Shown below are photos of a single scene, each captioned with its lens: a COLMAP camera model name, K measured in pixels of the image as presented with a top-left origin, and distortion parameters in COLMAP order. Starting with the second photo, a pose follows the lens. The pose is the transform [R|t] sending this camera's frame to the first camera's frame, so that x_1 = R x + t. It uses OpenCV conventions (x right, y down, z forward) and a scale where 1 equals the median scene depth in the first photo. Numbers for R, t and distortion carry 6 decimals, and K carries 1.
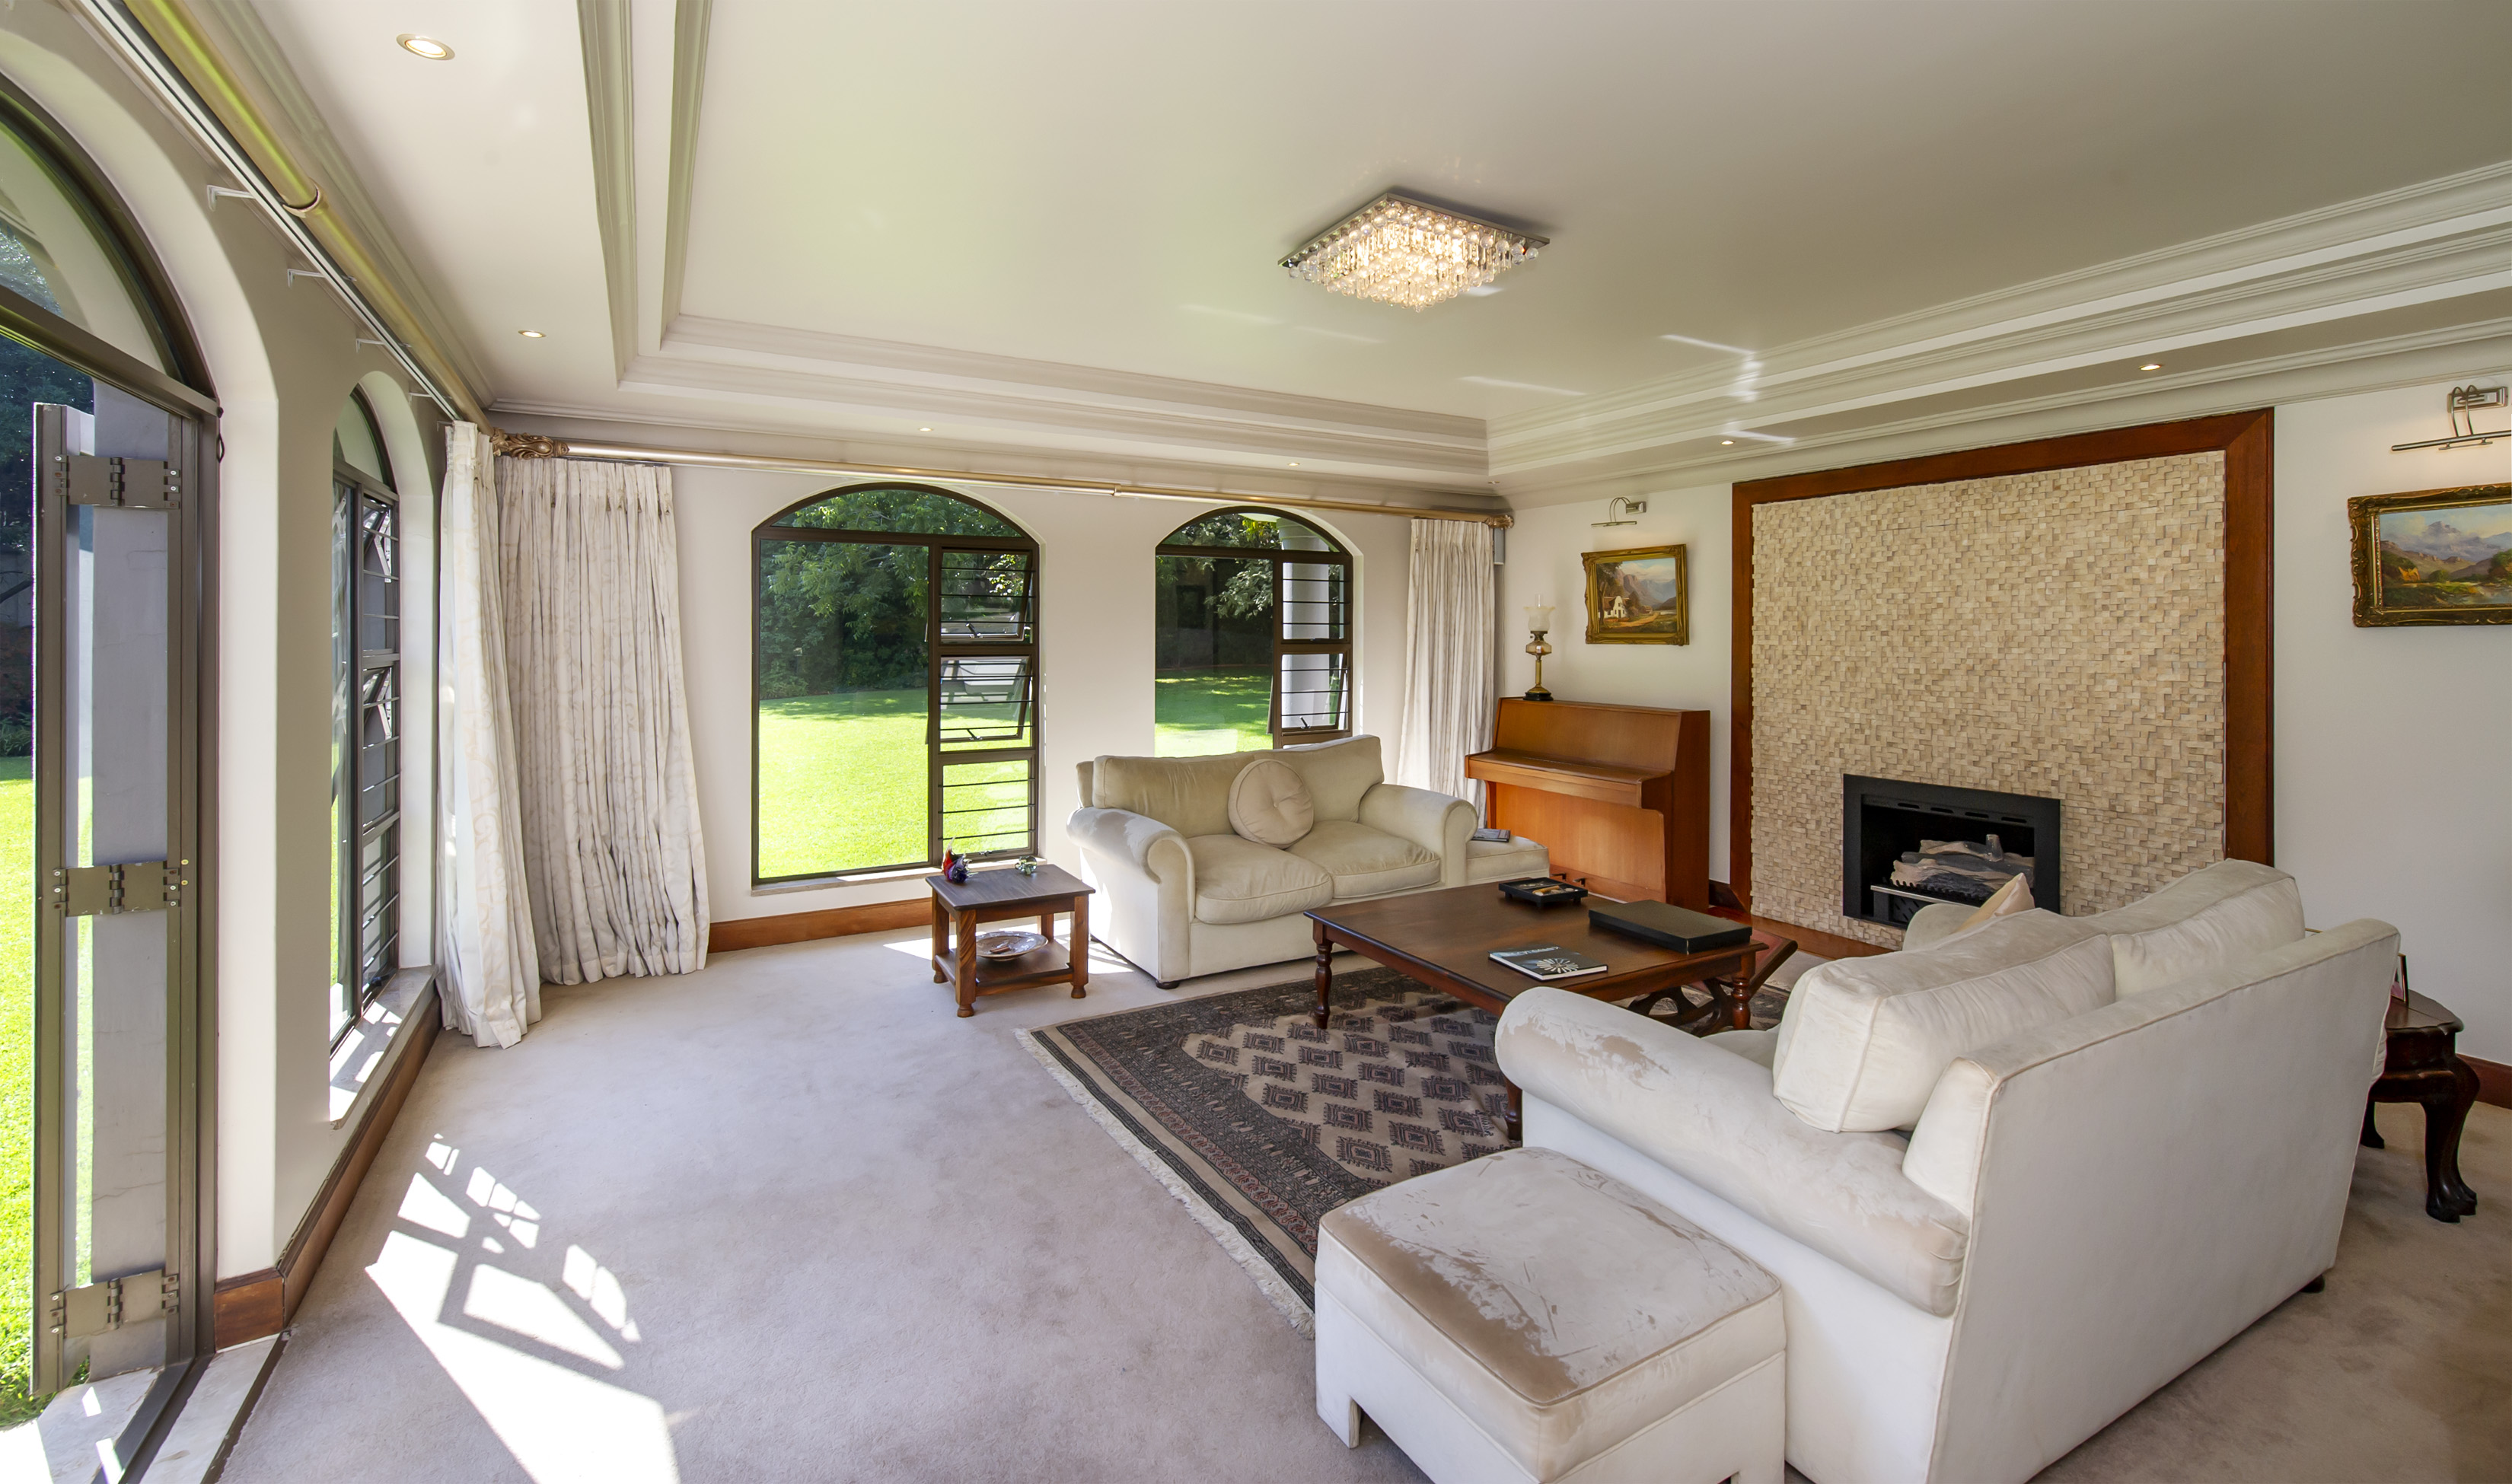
lens RADIAL K [[1077.6, 0, 1256.0], [0, 1077.6, 742.0], [0, 0, 1]] dist [0.001120, 0.000337]
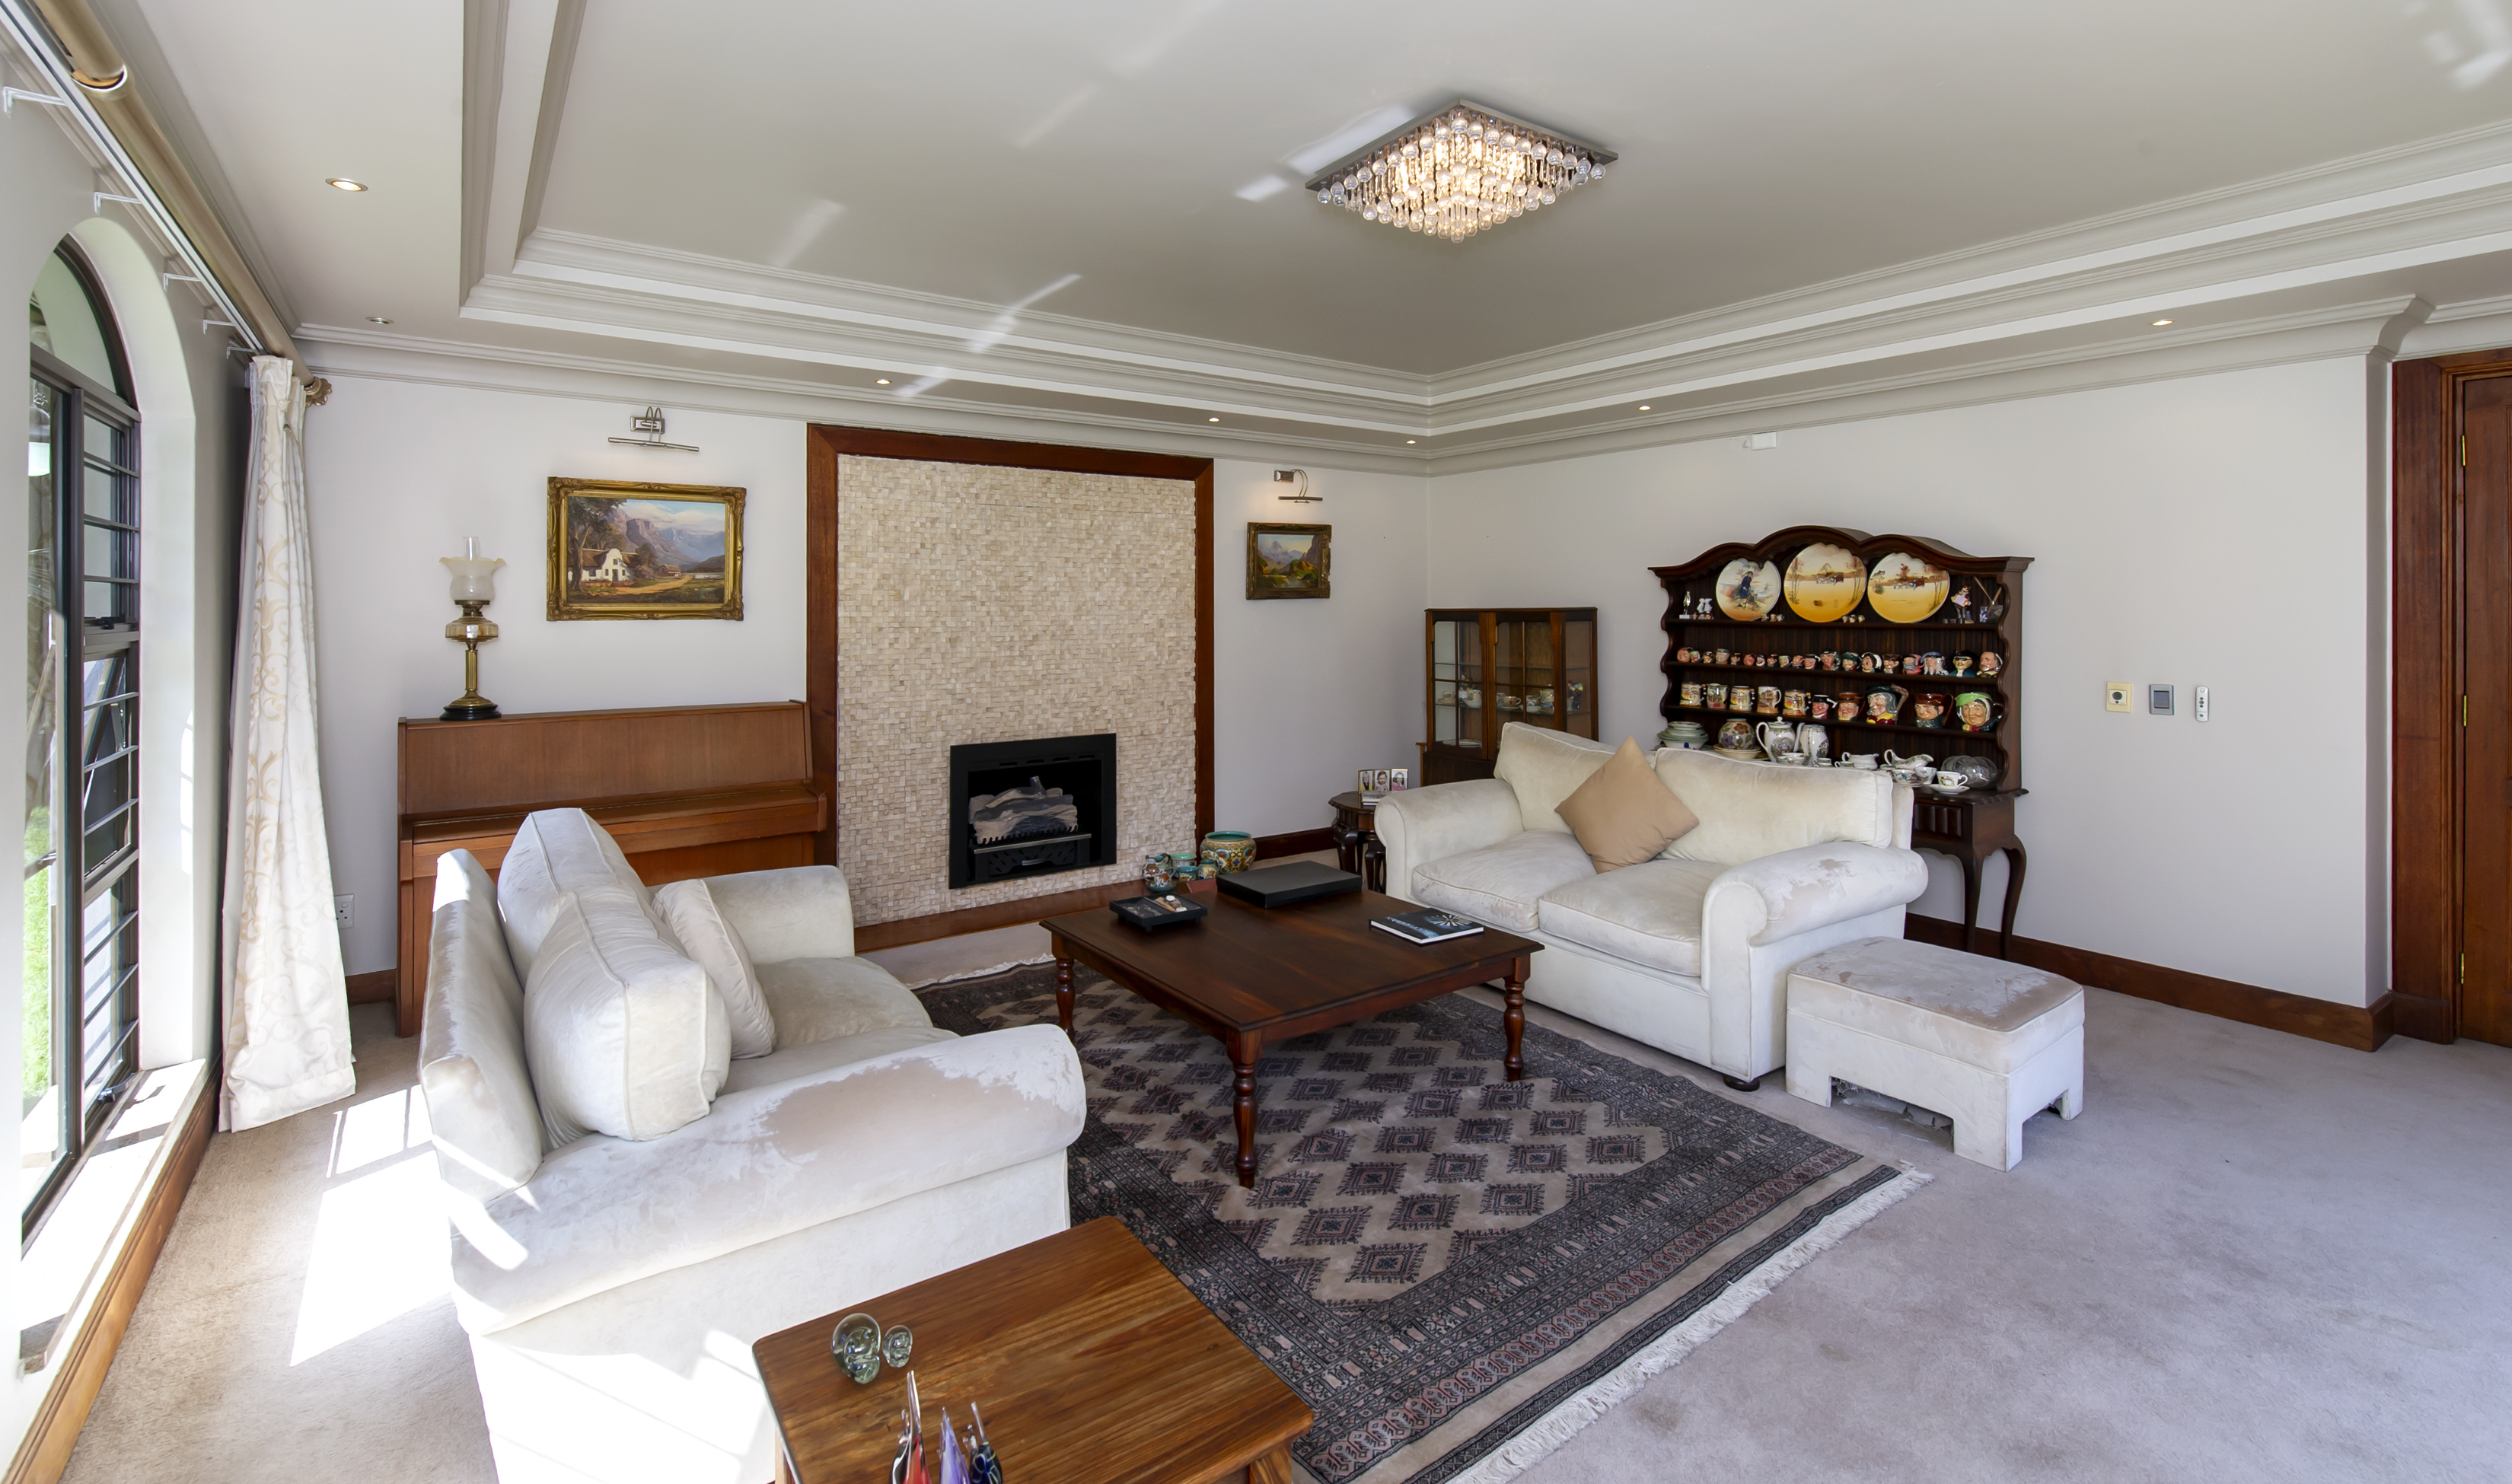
lens RADIAL K [[1105.3, 0, 1262.9], [0, 1105.3, 672.3], [0, 0, 1]] dist [0.002536, 0.000169]
pose [[-0.117478, -0.063122, 0.991067, -0.495865], [0.099895, 0.992165, 0.075033, -0.086591], [-0.988038, 0.107818, -0.110252, 0.843315]]
